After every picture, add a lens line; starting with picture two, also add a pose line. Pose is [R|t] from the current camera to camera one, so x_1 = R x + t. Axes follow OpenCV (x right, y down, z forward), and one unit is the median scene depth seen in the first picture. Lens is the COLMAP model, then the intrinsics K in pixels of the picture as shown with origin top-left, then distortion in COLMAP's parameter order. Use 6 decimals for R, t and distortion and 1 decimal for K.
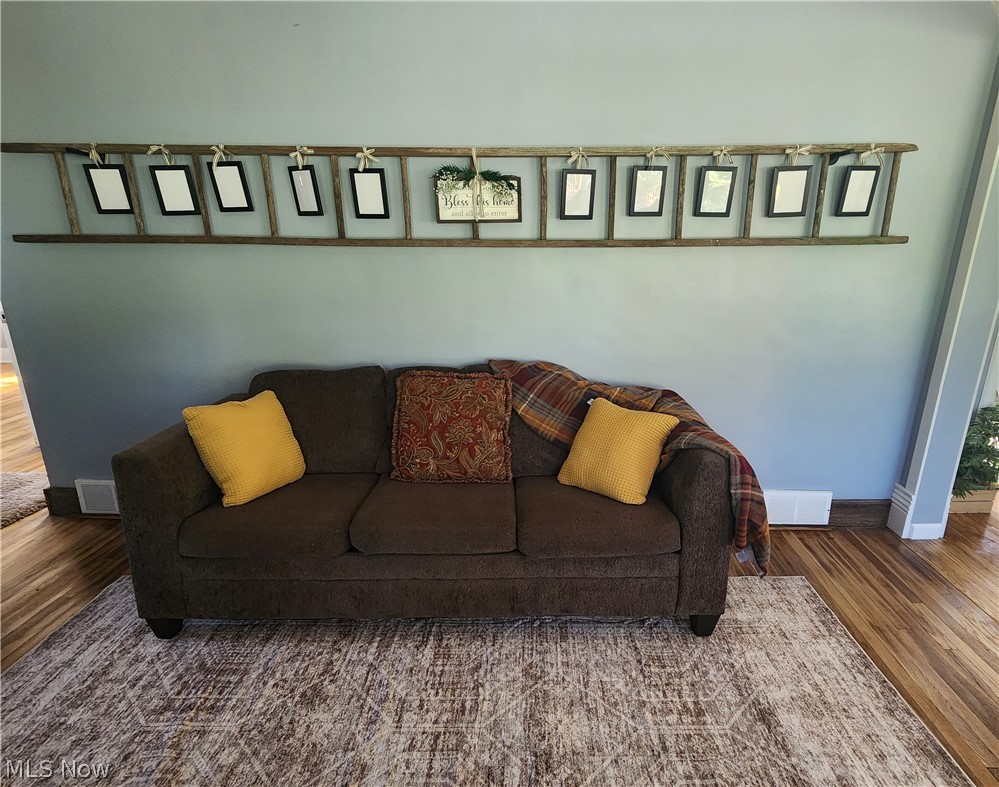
lens RADIAL K [[538.4, 0, 533.5], [0, 538.4, 405.6], [0, 0, 1]] dist [-0.000369, 0.000794]
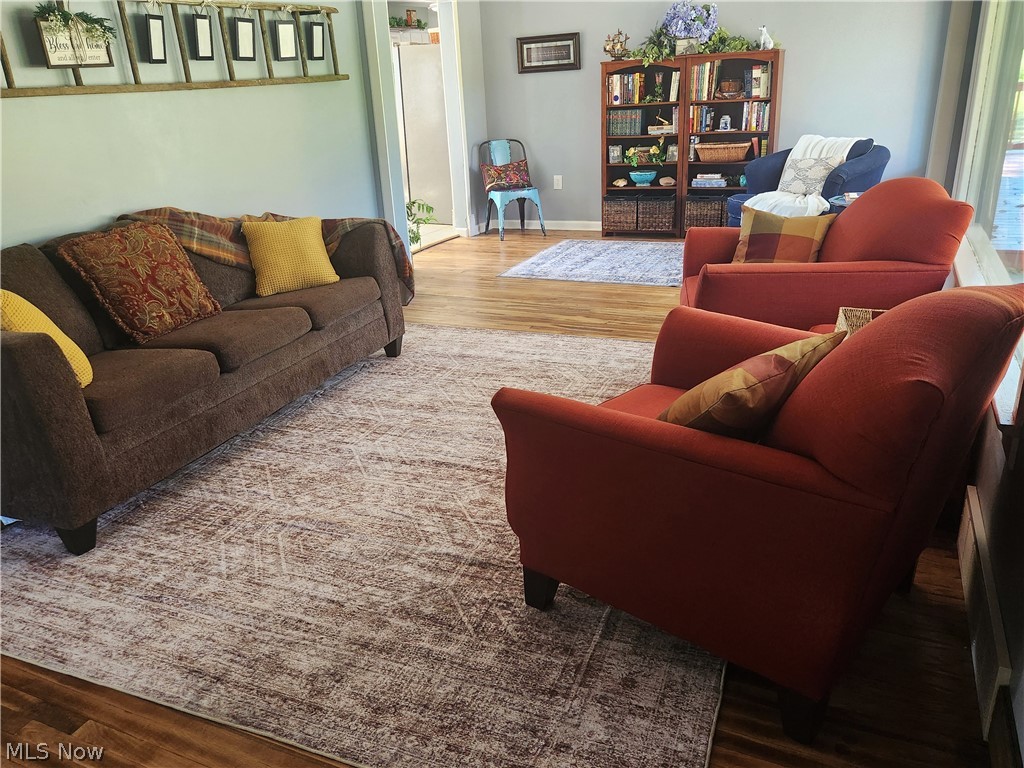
lens RADIAL K [[787.0, 0, 512.0], [0, 787.0, 384.0], [0, 0, 1]] dist [0.079112, -0.086290]
pose [[0.383901, -0.351048, 0.854040, -1.284832], [0.321967, 0.917756, 0.232511, 0.093575], [-0.865423, 0.185712, 0.465353, -0.222053]]
